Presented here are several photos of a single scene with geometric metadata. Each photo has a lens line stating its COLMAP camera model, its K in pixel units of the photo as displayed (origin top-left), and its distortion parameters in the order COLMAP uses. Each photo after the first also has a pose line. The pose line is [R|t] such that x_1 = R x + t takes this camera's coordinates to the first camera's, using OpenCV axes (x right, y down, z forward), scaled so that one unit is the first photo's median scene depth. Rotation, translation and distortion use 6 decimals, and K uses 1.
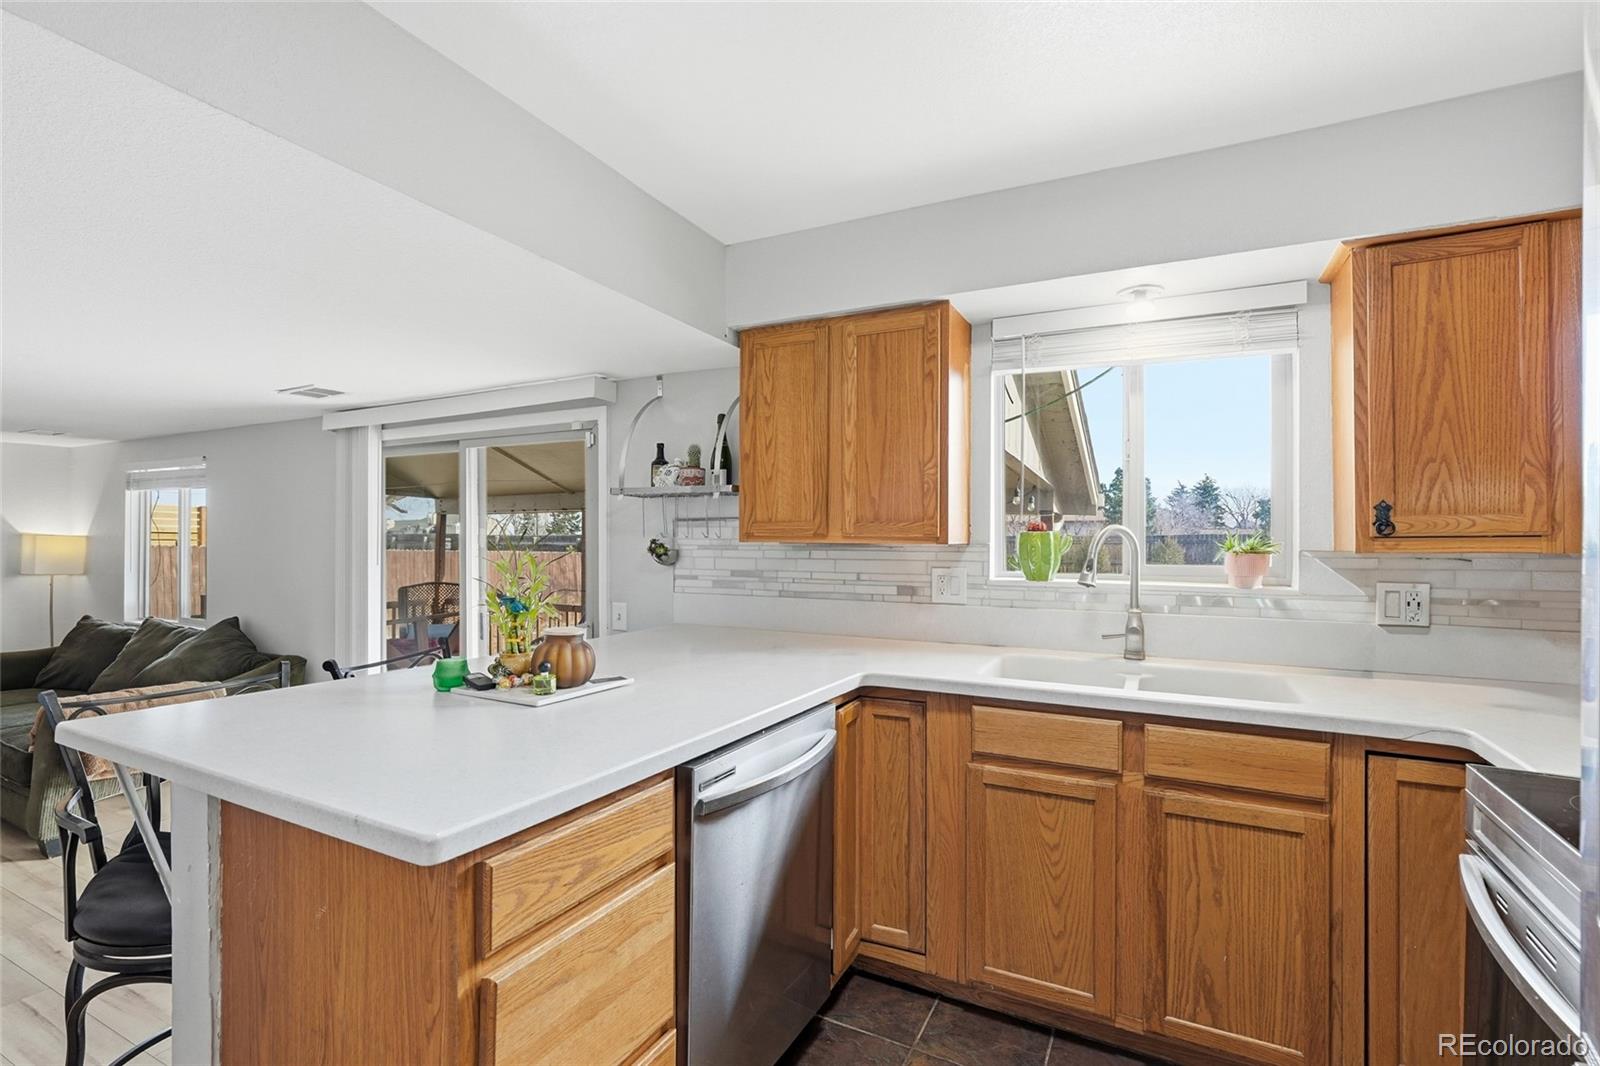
lens RADIAL K [[740.9, 0, 796.9], [0, 740.9, 537.9], [0, 0, 1]] dist [0.000410, 0.000253]
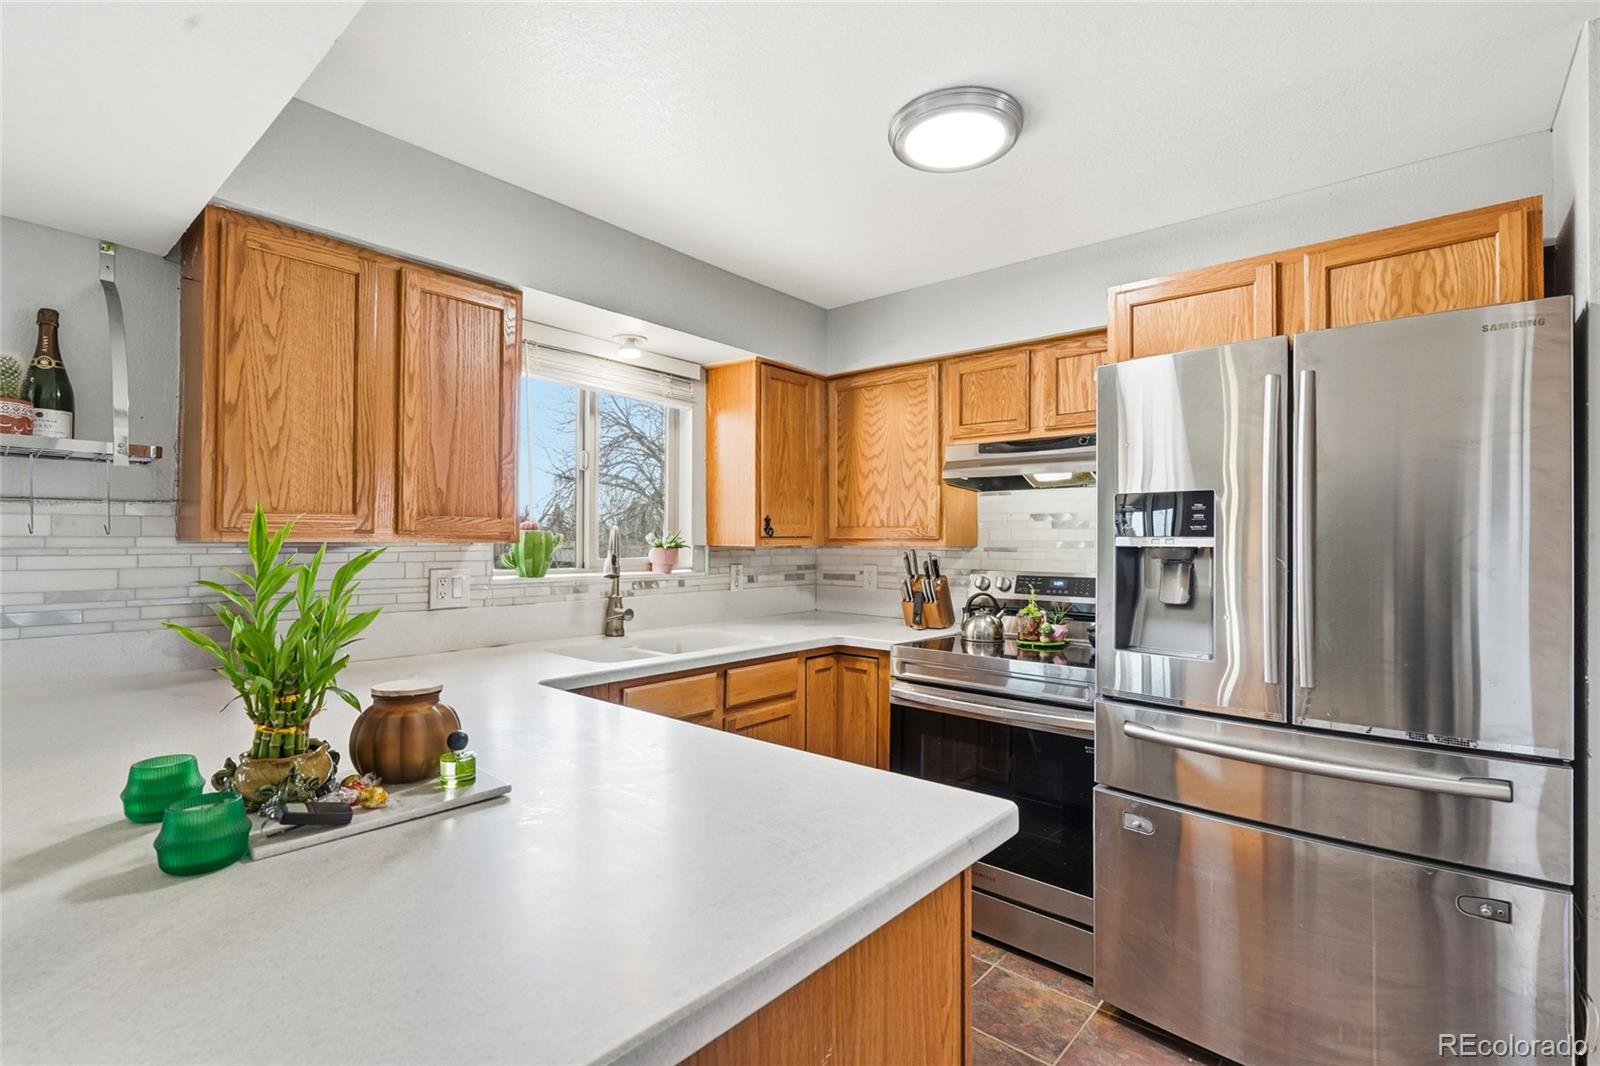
lens RADIAL K [[740.9, 0, 796.4], [0, 740.9, 533.1], [0, 0, 1]] dist [0.000410, 0.000253]
pose [[0.229506, 0.008519, 0.973270, -0.686750], [-0.001782, 0.999964, -0.008332, 0.003695], [-0.973306, 0.000178, 0.229513, 0.443815]]
